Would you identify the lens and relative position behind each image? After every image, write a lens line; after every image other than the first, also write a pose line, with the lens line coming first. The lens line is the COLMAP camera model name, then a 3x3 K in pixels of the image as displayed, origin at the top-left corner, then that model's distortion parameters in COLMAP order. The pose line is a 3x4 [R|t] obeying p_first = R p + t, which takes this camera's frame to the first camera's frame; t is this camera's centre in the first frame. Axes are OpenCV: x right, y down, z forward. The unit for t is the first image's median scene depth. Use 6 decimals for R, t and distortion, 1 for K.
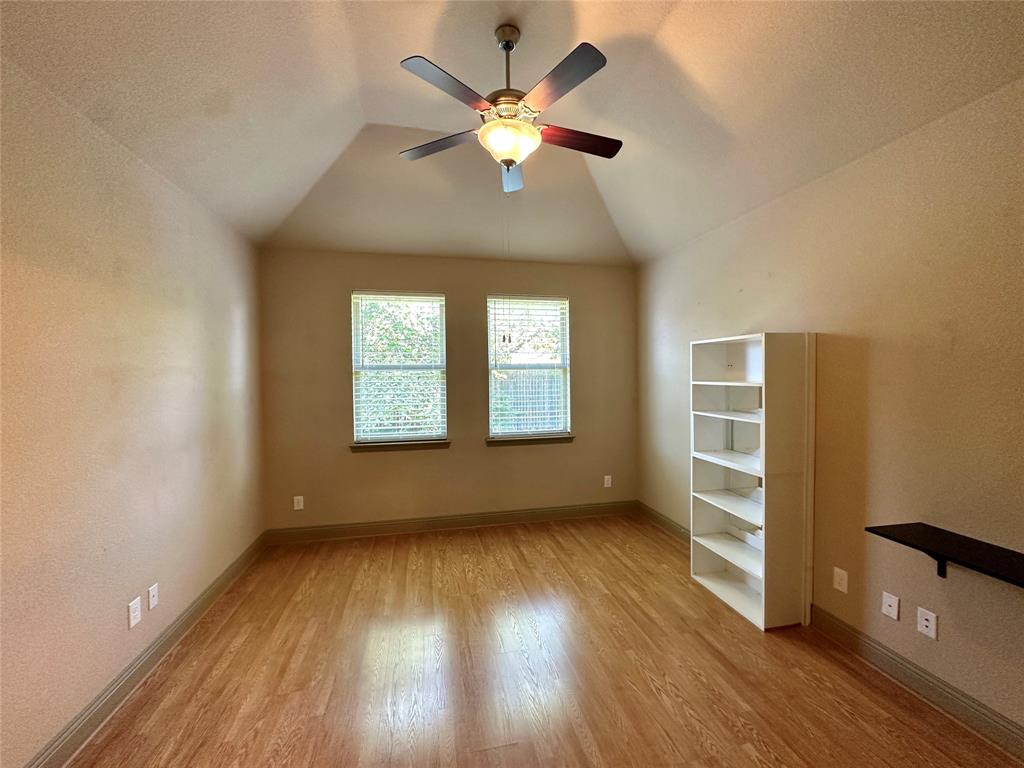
lens RADIAL K [[408.7, 0, 513.0], [0, 408.7, 379.6], [0, 0, 1]] dist [-0.003787, 0.000612]
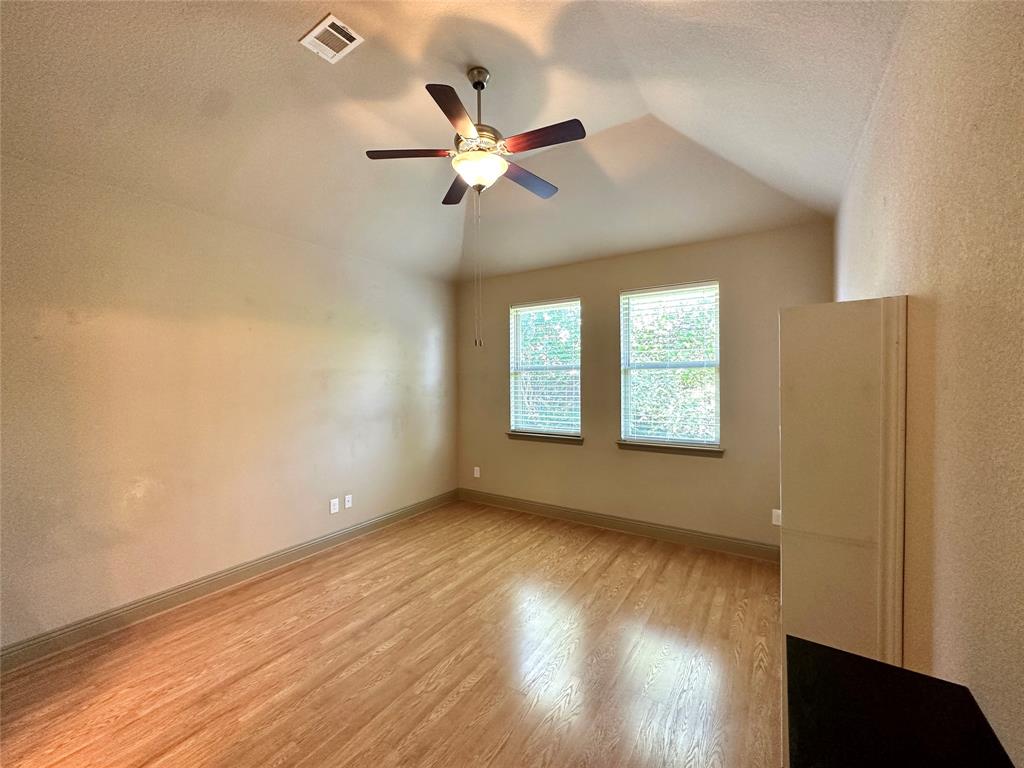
lens RADIAL K [[408.7, 0, 510.8], [0, 408.7, 380.2], [0, 0, 1]] dist [-0.003787, 0.000612]
pose [[0.699065, 0.006590, -0.715028, 0.527903], [-0.006115, 0.999976, 0.003237, -0.000281], [0.715032, 0.002110, 0.699088, 0.165605]]
